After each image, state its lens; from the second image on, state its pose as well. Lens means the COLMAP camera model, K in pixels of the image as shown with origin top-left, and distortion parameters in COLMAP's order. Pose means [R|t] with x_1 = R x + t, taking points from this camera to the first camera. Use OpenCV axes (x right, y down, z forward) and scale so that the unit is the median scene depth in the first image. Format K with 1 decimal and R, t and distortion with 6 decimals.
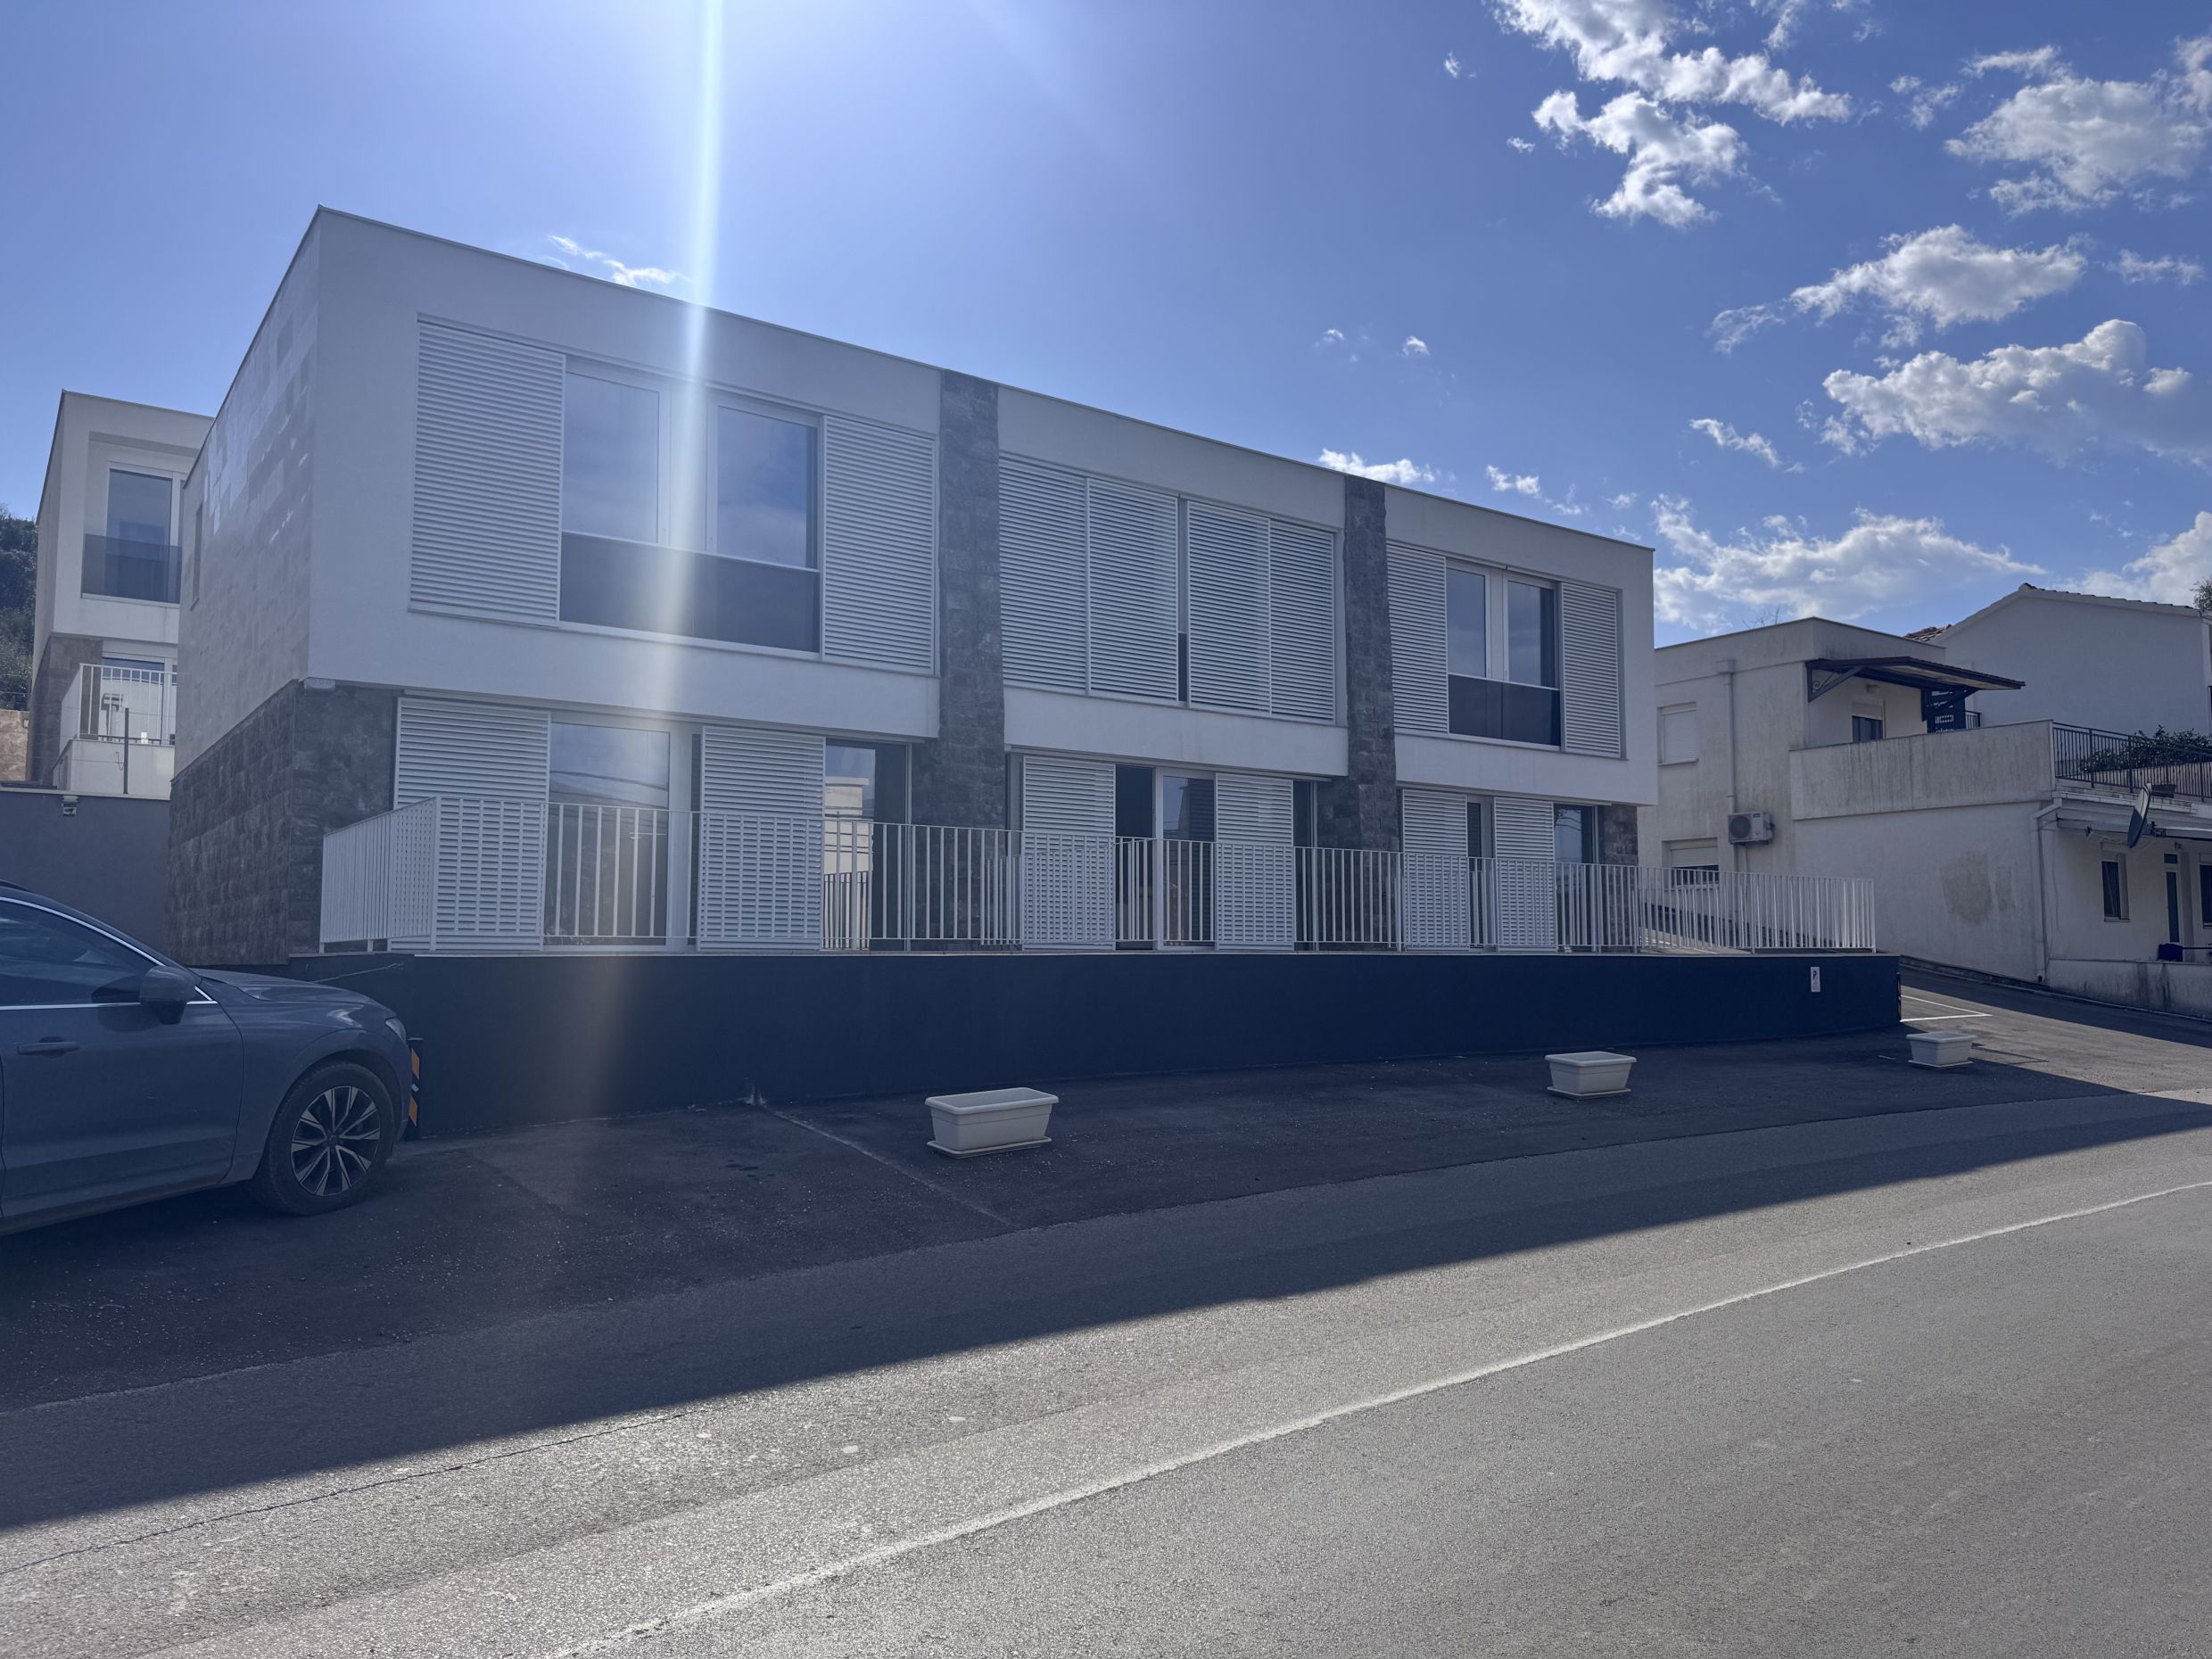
lens RADIAL K [[1562.5, 0, 1174.5], [0, 1562.5, 826.4], [0, 0, 1]] dist [0.002804, 0.004497]
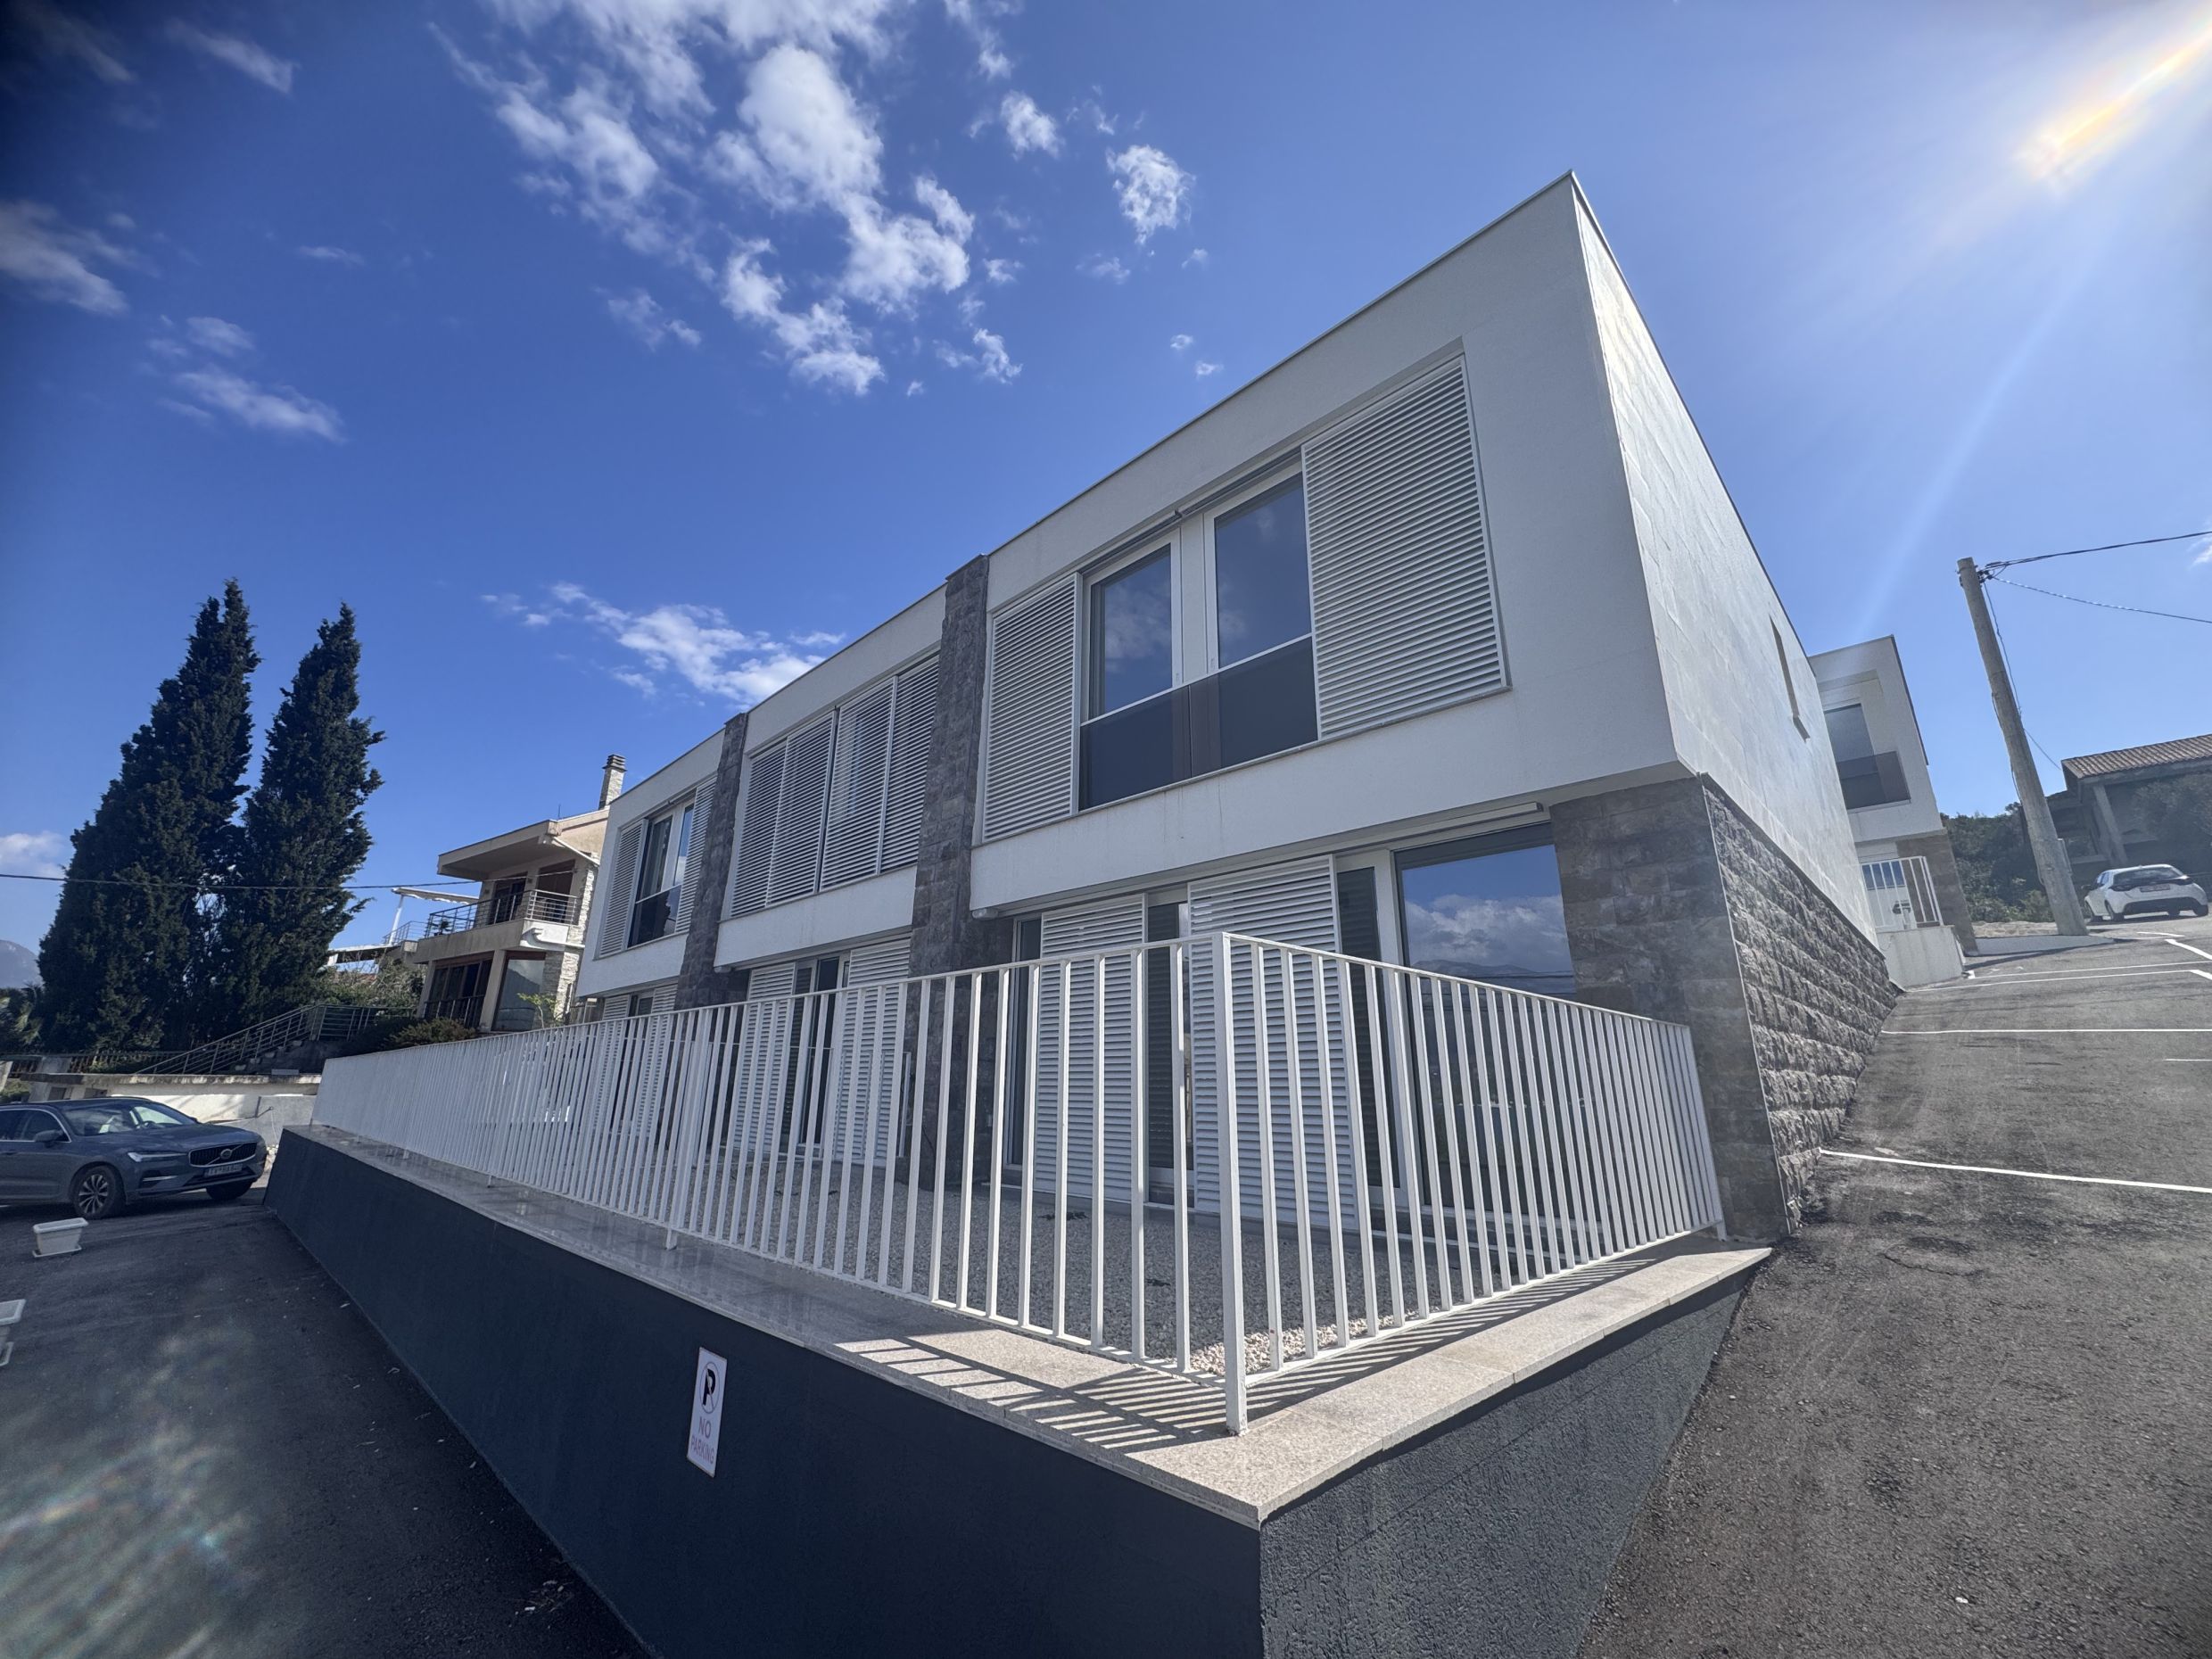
lens RADIAL K [[895.3, 0, 1106.0], [0, 895.3, 829.5], [0, 0, 1]] dist [-0.000113, -0.000018]
pose [[0.130190, -0.285415, -0.949520, 0.522035], [0.077088, 0.957686, -0.277299, 0.050960], [0.988488, -0.037095, 0.146683, 0.953940]]
